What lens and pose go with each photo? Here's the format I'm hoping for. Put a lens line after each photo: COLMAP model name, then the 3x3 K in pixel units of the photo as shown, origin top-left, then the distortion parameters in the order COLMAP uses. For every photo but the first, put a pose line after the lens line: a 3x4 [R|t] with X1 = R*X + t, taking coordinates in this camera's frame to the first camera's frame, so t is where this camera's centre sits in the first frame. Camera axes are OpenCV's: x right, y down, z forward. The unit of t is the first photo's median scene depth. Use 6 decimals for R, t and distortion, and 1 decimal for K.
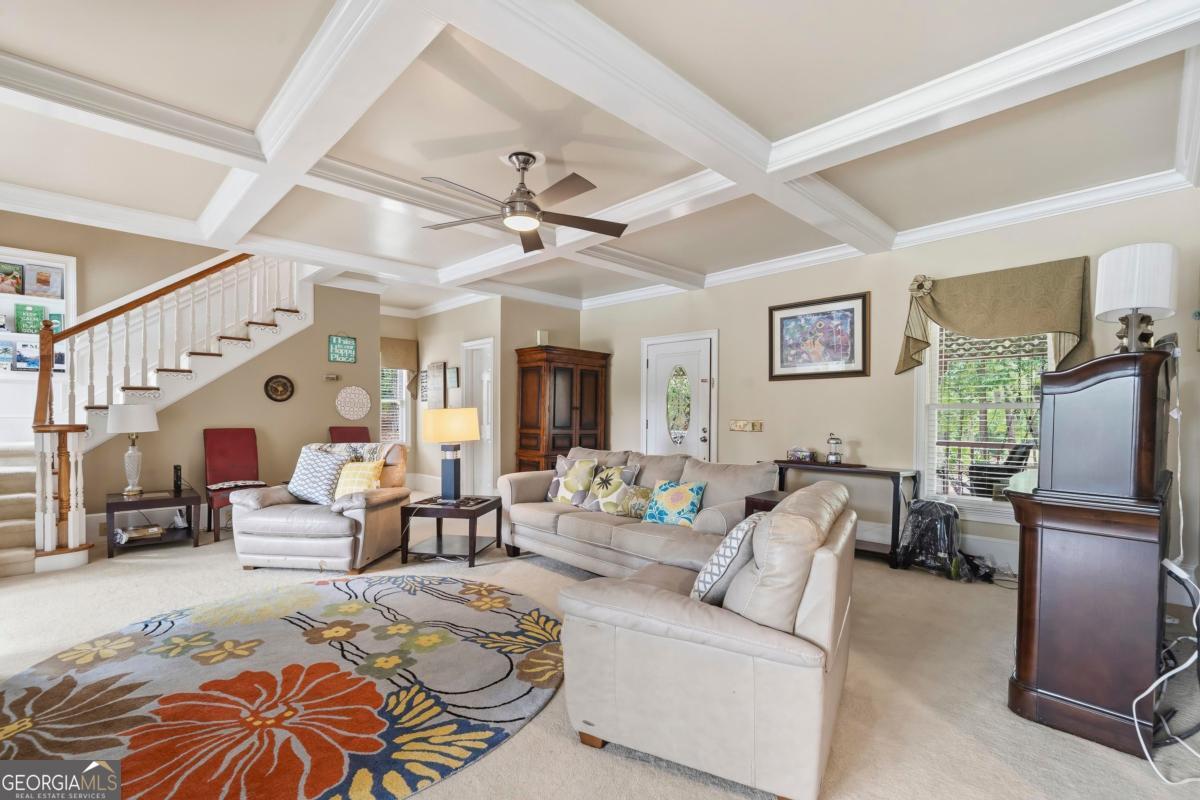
lens RADIAL K [[538.7, 0, 600.4], [0, 538.7, 415.7], [0, 0, 1]] dist [0.001993, 0.000052]
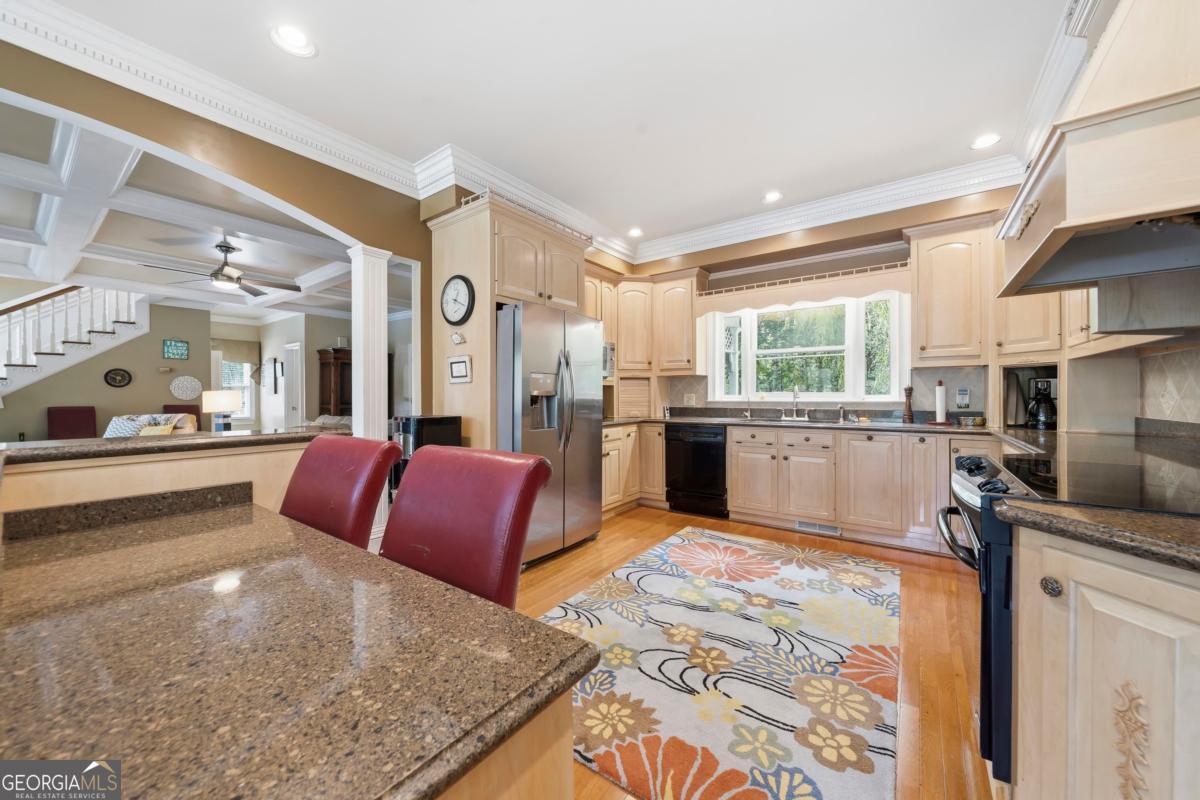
lens RADIAL K [[440.0, 0, 599.5], [0, 440.0, 398.9], [0, 0, 1]] dist [-0.000570, 0.000415]
pose [[0.983783, -0.010462, 0.179057, 0.568165], [0.009800, 0.999941, 0.004582, 0.014249], [-0.179095, -0.002753, 0.983828, -0.460763]]
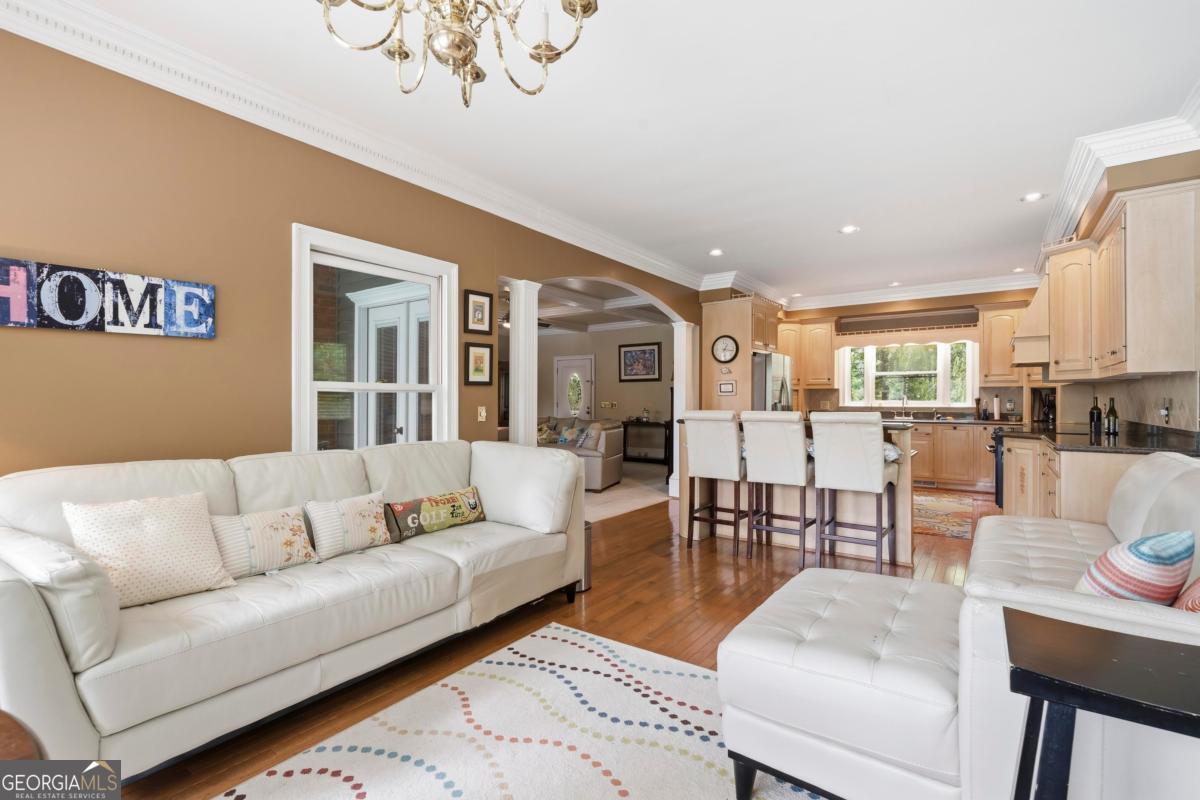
lens RADIAL K [[538.7, 0, 598.2], [0, 538.7, 399.1], [0, 0, 1]] dist [0.001993, 0.000052]
pose [[0.984870, -0.003262, 0.173266, -0.133022], [0.003954, 0.999986, -0.003646, 0.005596], [-0.173251, 0.004276, 0.984868, -1.165842]]
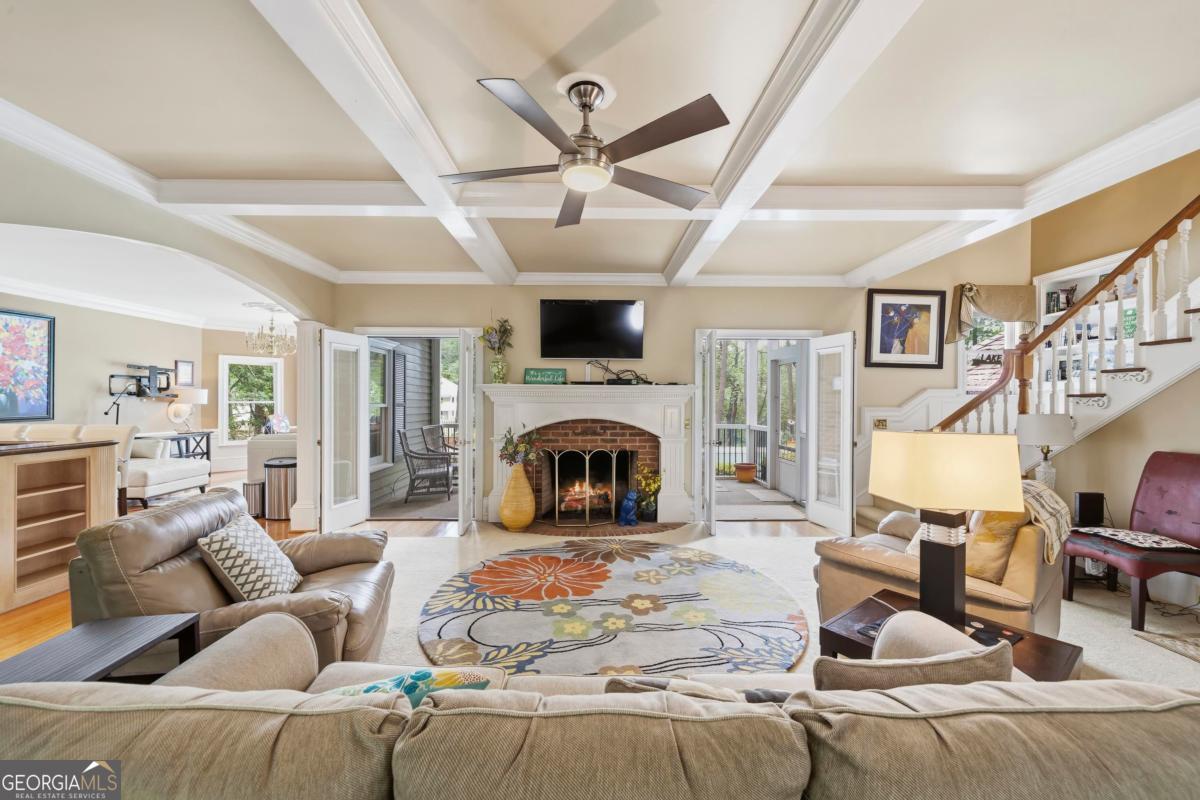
lens RADIAL K [[440.0, 0, 593.8], [0, 440.0, 404.0], [0, 0, 1]] dist [-0.000570, 0.000415]
pose [[-0.682272, -0.000610, -0.731098, 0.208941], [-0.006952, 0.999960, 0.005654, -0.040803], [0.731066, 0.008940, -0.682249, 1.029961]]
